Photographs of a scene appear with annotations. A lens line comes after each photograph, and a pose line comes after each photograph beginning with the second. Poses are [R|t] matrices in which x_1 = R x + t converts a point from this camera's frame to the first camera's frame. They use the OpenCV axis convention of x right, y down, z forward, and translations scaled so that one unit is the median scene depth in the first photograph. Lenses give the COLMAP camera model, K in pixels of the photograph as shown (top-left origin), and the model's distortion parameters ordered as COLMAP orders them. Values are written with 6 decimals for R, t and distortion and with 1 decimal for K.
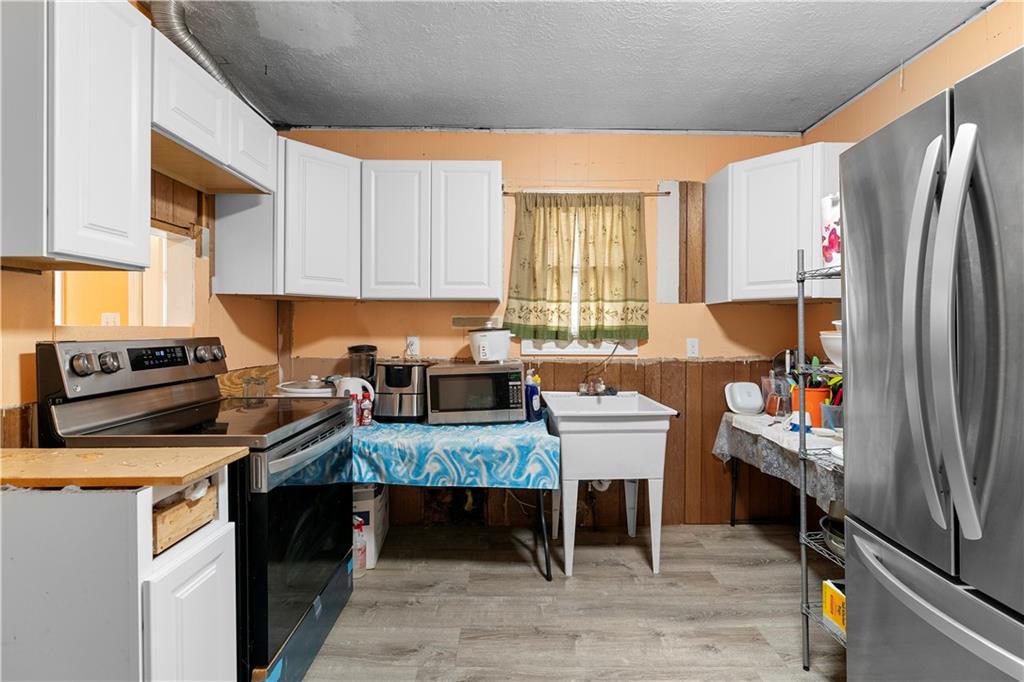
lens RADIAL K [[468.6, 0, 510.3], [0, 468.6, 335.3], [0, 0, 1]] dist [0.001117, 0.000593]
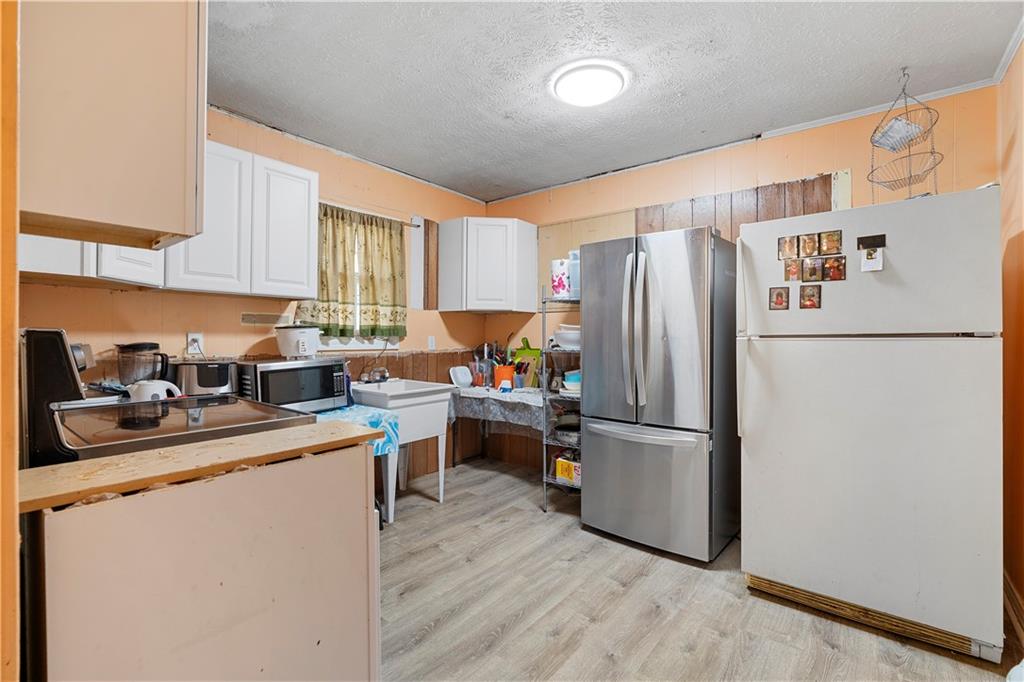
lens RADIAL K [[469.7, 0, 515.2], [0, 469.7, 341.4], [0, 0, 1]] dist [-0.000449, 0.000182]
pose [[0.626792, -0.006136, 0.779163, -0.537180], [0.003514, 0.999981, 0.005049, 0.016543], [-0.779179, -0.000427, 0.626801, -0.043100]]
